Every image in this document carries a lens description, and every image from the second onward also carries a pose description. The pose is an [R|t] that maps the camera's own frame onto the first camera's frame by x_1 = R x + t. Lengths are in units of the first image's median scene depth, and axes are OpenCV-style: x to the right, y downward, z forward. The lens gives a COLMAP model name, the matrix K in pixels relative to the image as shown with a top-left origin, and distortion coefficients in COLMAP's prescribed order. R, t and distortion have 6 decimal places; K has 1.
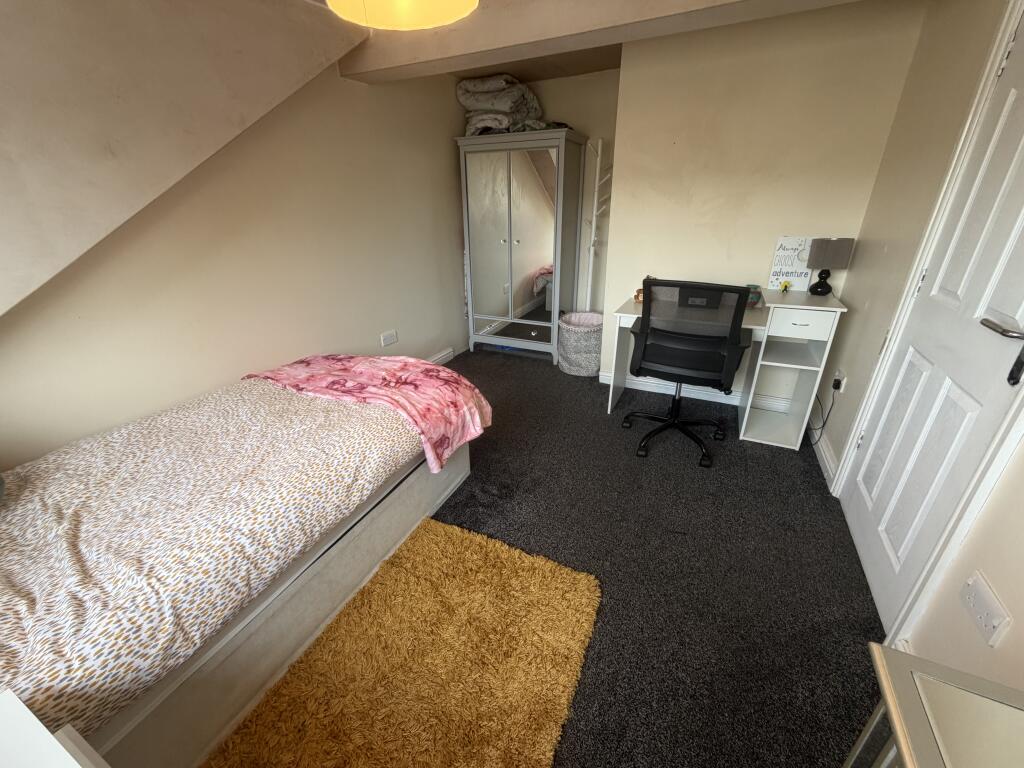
lens RADIAL K [[411.7, 0, 510.8], [0, 411.7, 381.7], [0, 0, 1]] dist [0.003481, -0.000042]
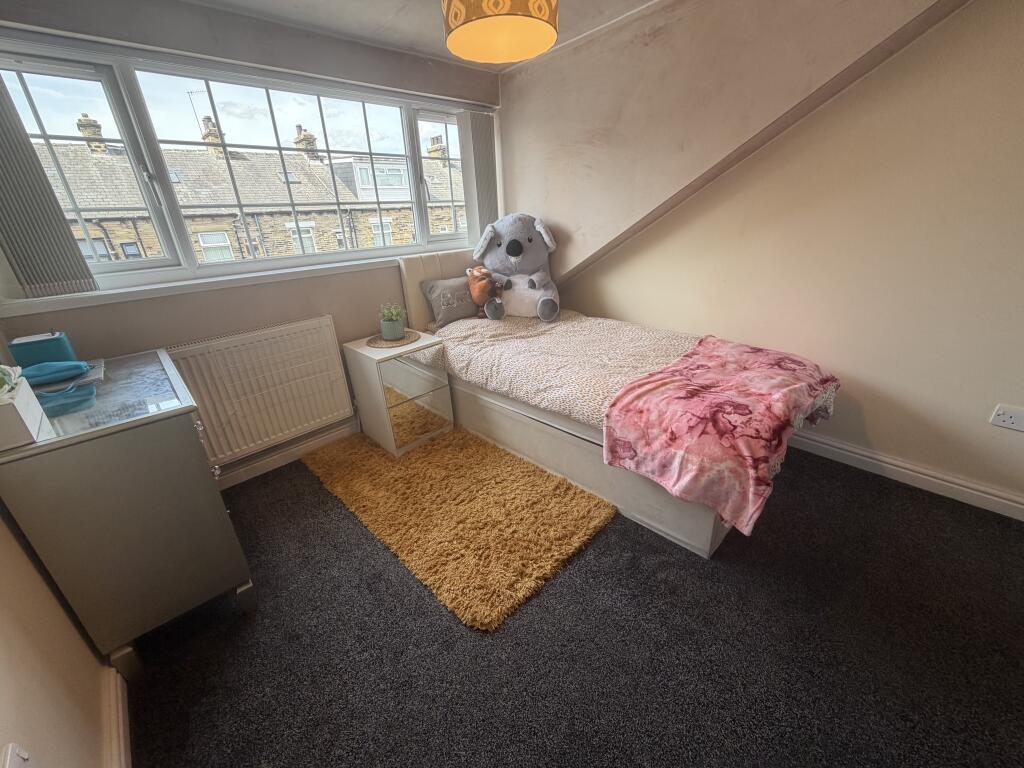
lens RADIAL K [[411.7, 0, 510.6], [0, 411.7, 384.4], [0, 0, 1]] dist [0.003481, -0.000042]
pose [[-0.346815, 0.404978, -0.845998, 0.589699], [-0.326635, 0.793369, 0.513688, -0.323233], [0.879221, 0.454487, -0.142873, 0.767671]]
